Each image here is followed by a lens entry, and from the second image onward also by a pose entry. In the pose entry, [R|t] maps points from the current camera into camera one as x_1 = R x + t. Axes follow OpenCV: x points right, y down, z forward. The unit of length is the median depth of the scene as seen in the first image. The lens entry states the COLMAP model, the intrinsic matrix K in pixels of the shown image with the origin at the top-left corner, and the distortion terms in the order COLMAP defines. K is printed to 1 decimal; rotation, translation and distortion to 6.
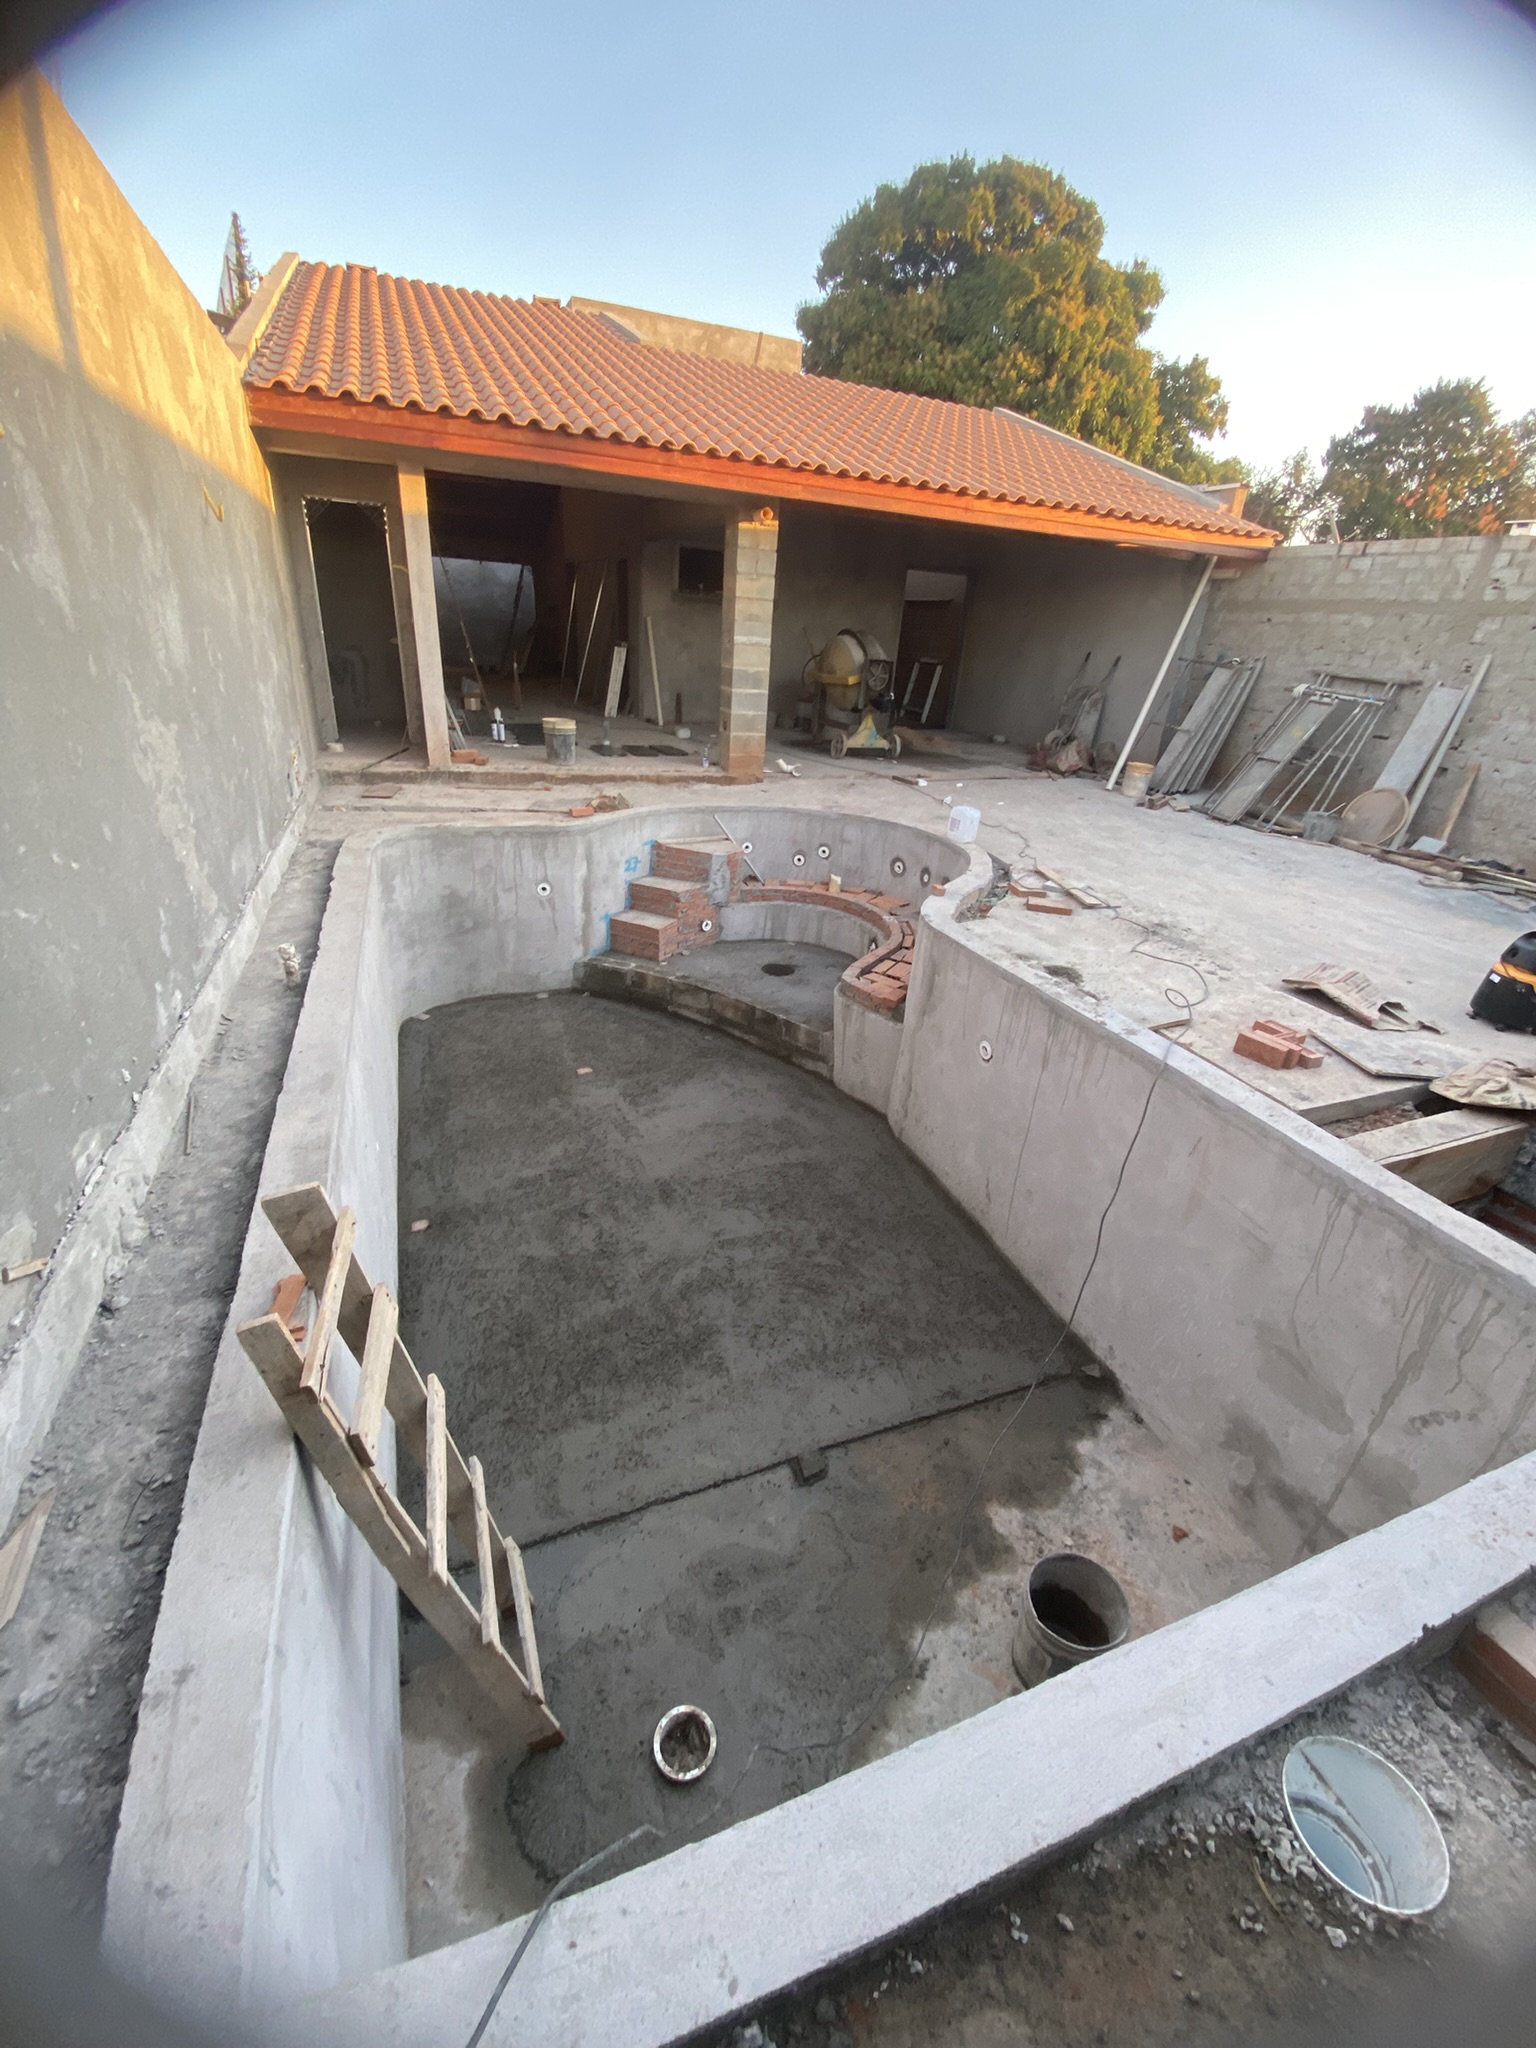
lens RADIAL K [[842.3, 0, 768.0], [0, 842.3, 1024.0], [0, 0, 1]] dist [-0.001450, -0.000090]
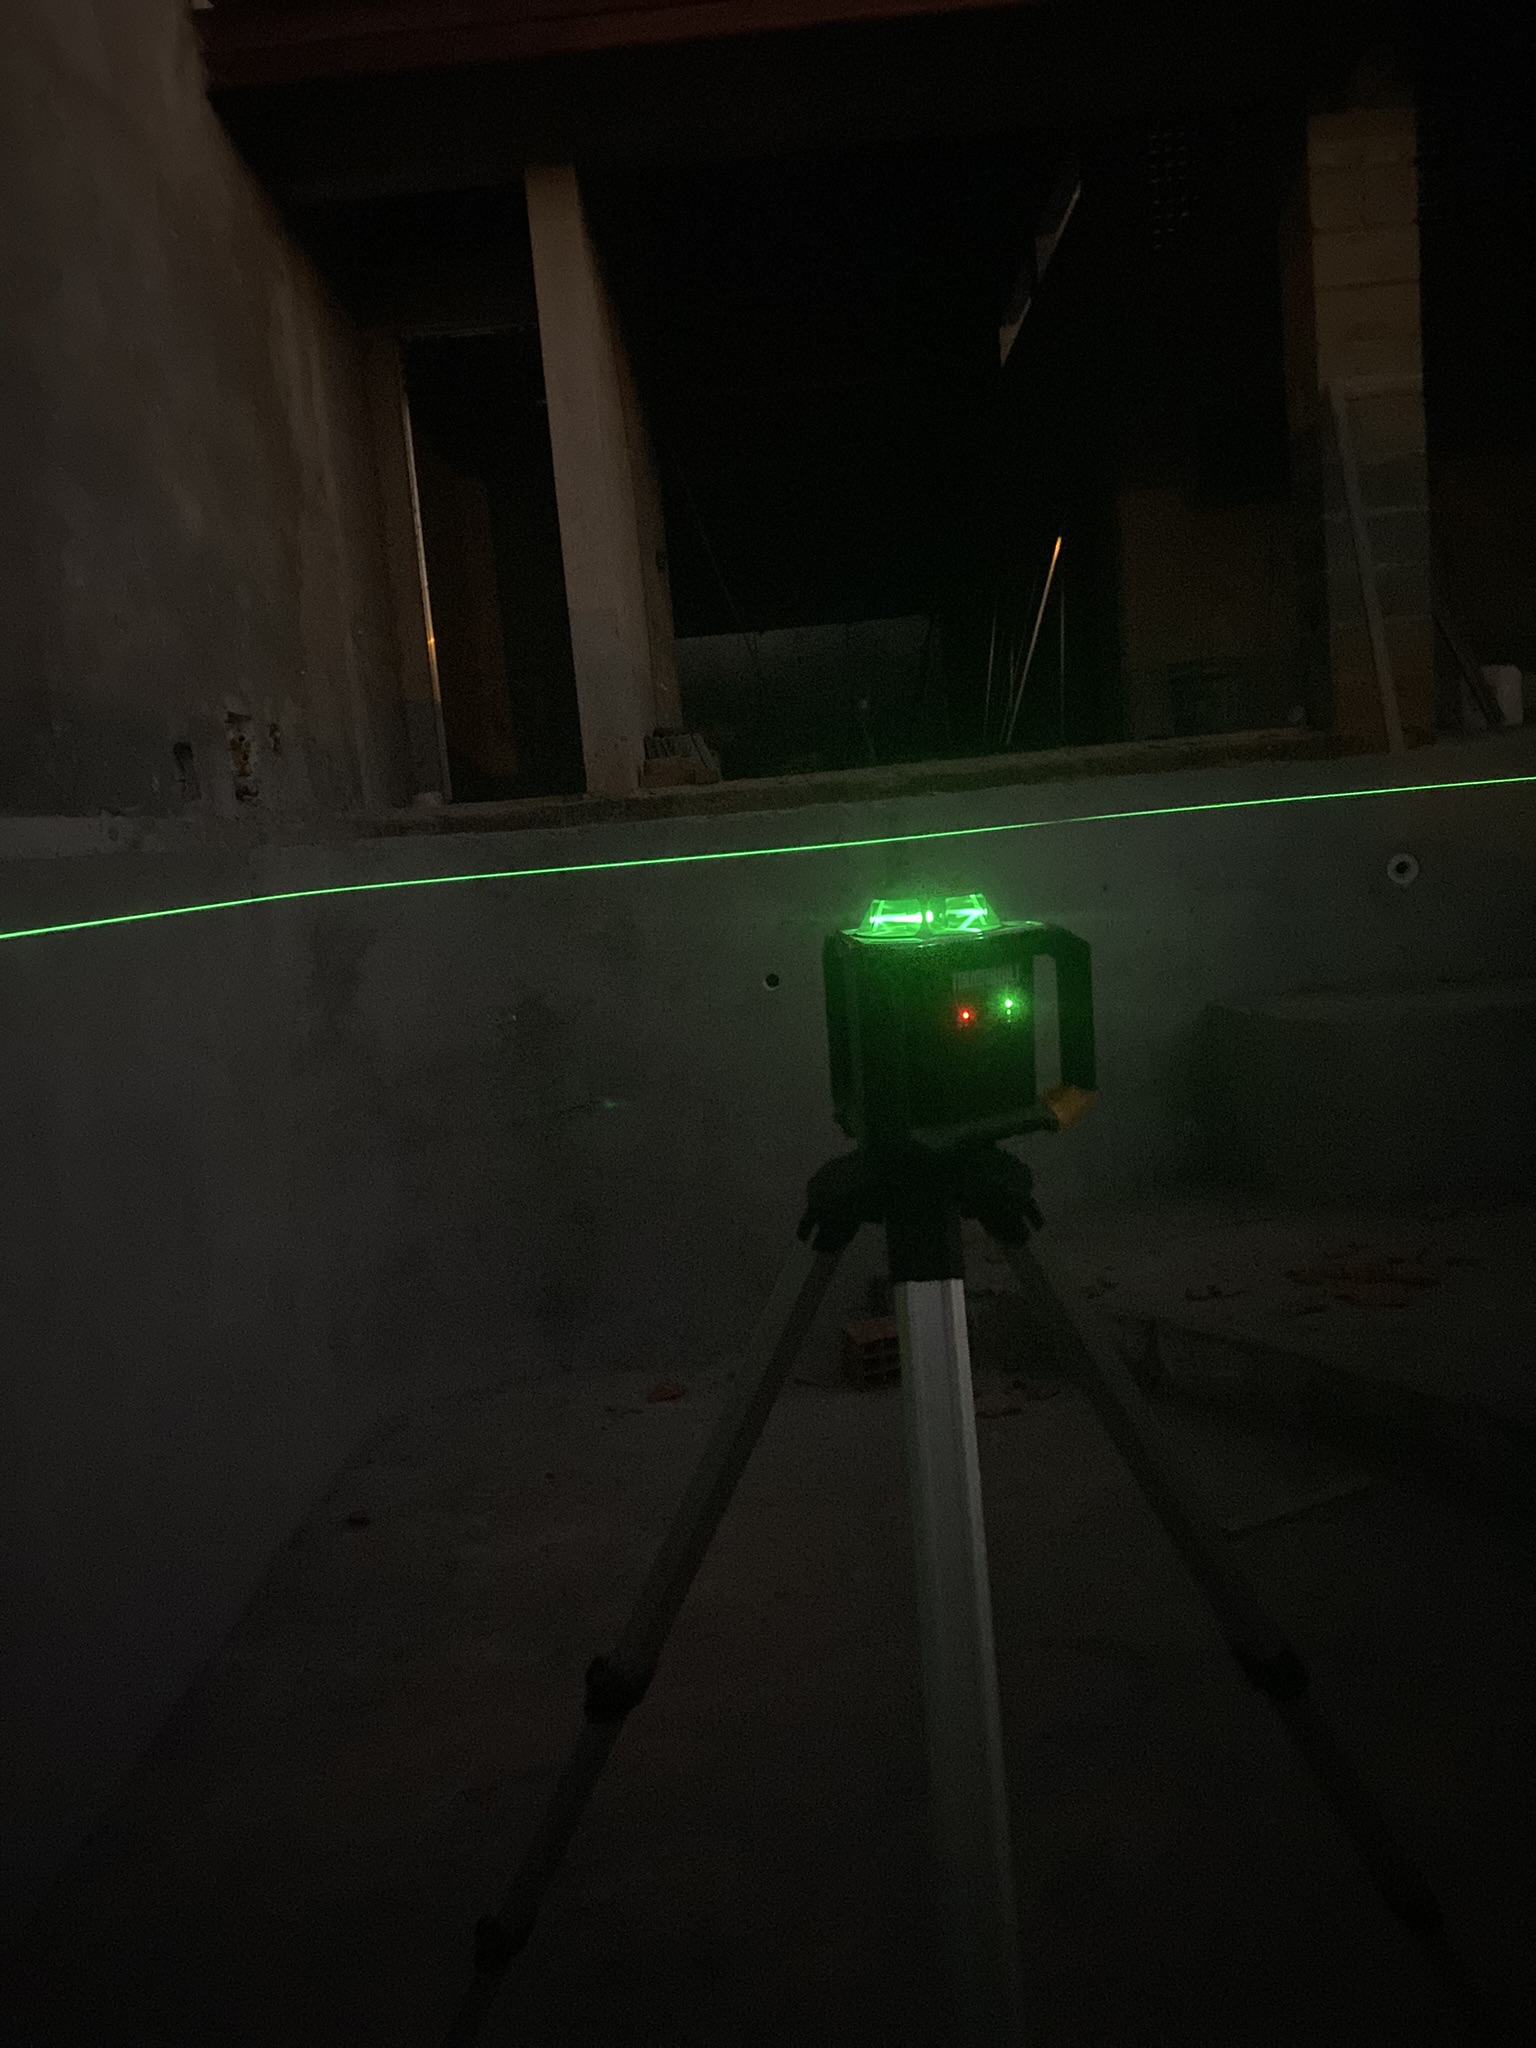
lens RADIAL K [[1568.9, 0, 768.0], [0, 1568.9, 1024.0], [0, 0, 1]] dist [0.007537, 0.001249]
pose [[0.911251, -0.095669, -0.400586, -0.009319], [-0.032698, 0.952771, -0.301924, 0.043533], [0.410552, 0.288227, 0.865085, 0.370239]]
